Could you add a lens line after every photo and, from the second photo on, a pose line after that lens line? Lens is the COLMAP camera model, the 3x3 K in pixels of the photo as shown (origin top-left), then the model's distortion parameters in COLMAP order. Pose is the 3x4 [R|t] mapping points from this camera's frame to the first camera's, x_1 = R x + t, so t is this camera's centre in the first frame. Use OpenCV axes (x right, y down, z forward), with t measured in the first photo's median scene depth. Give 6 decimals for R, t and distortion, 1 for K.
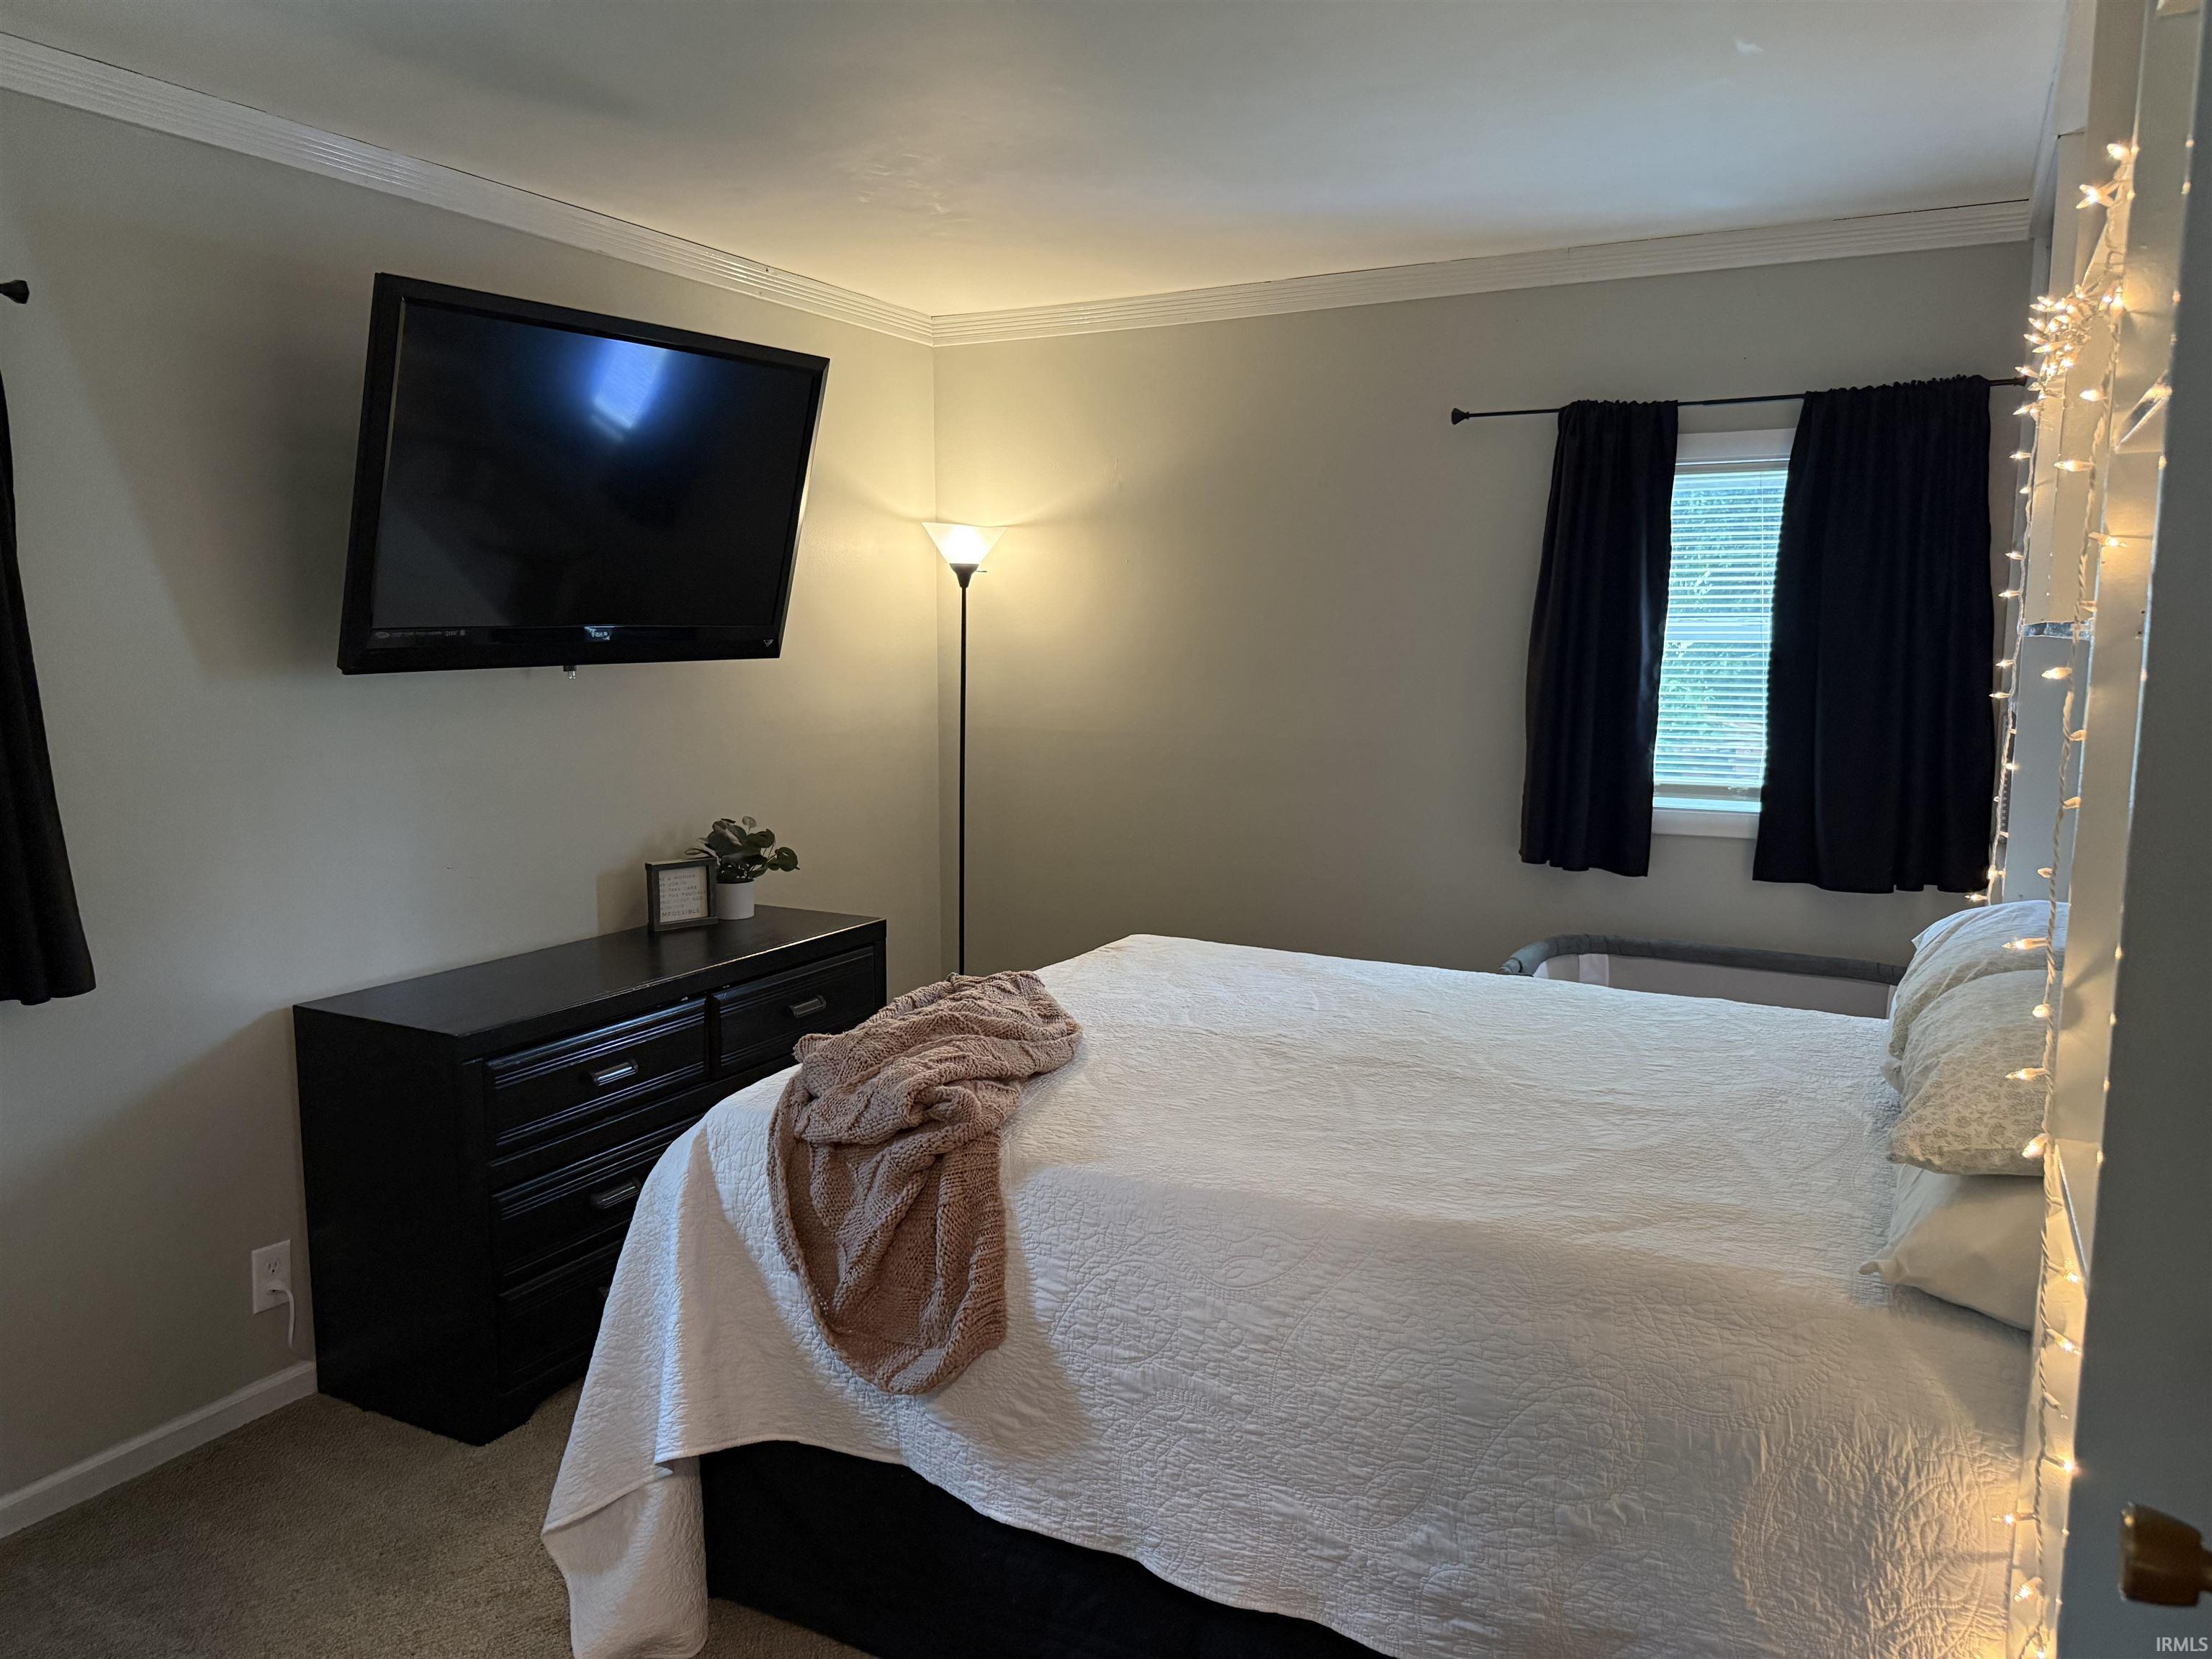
lens RADIAL K [[1577.8, 0, 1123.8], [0, 1577.8, 828.3], [0, 0, 1]] dist [0.085537, -0.091012]
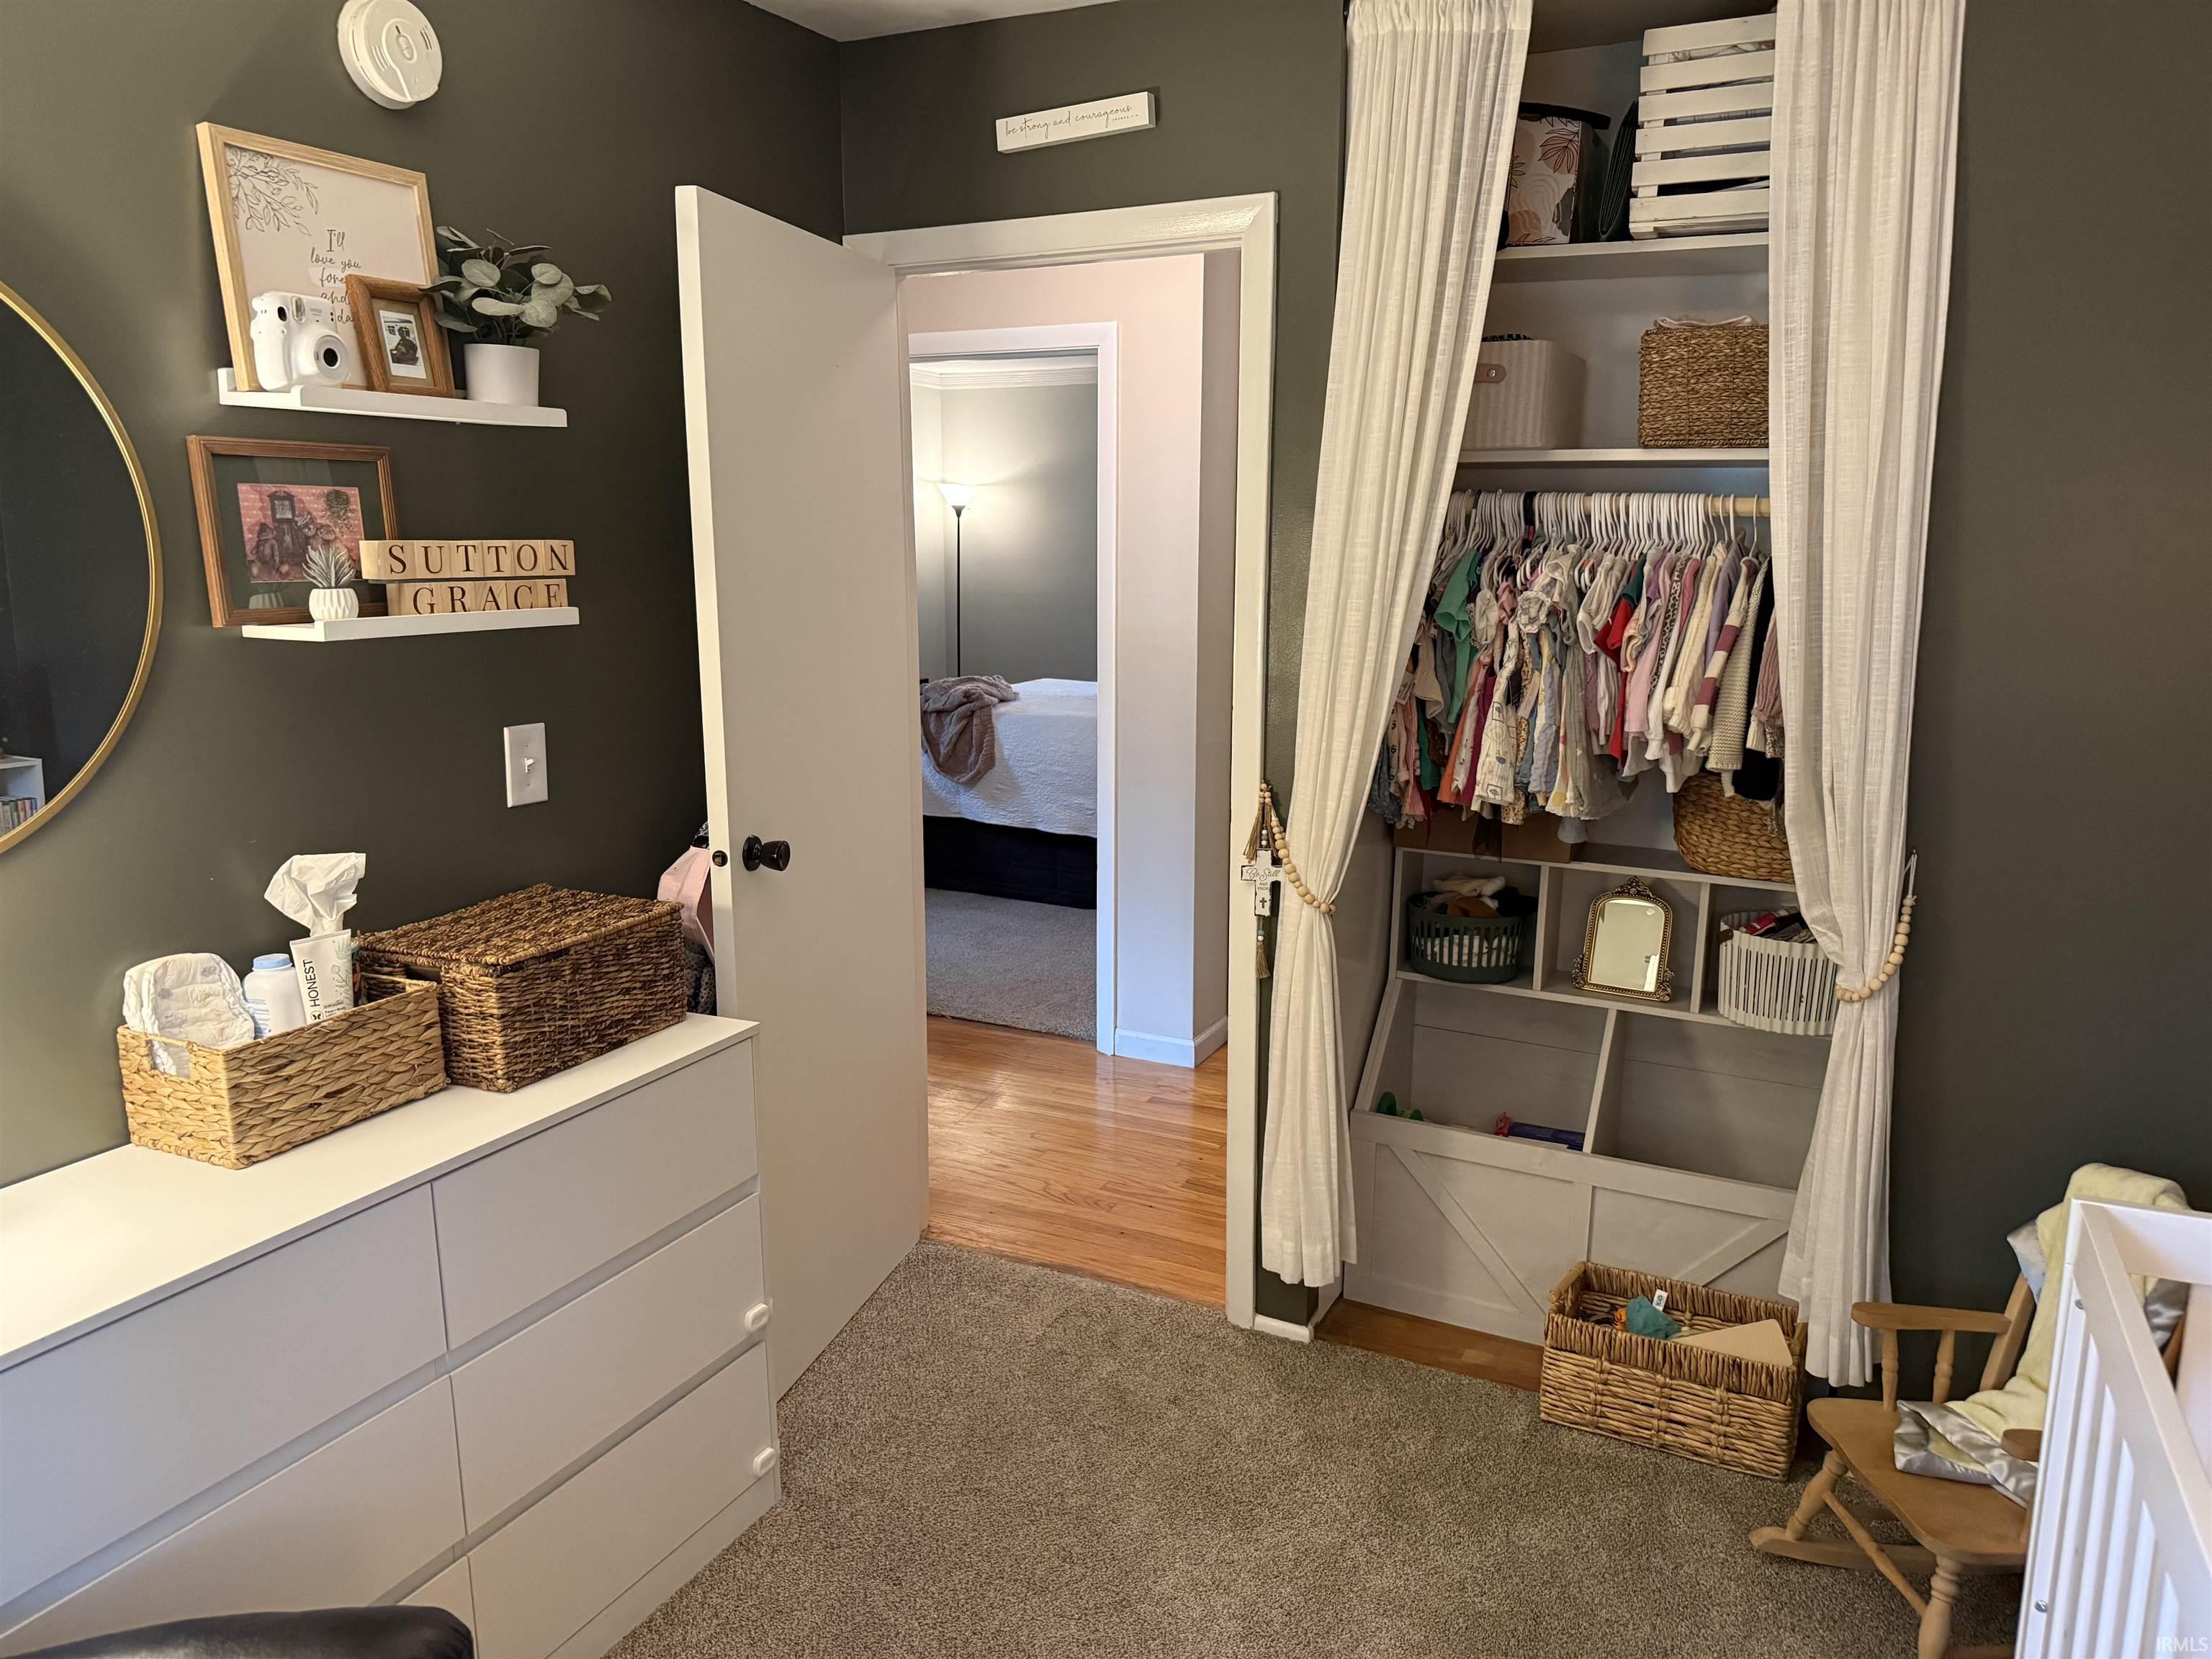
lens RADIAL K [[1531.6, 0, 1104.8], [0, 1531.6, 833.0], [0, 0, 1]] dist [0.160812, -0.305740]
pose [[0.999752, -0.006383, 0.021356, 0.078717], [0.005002, 0.997929, 0.064126, 0.253785], [-0.021722, -0.064003, 0.997713, -2.061353]]
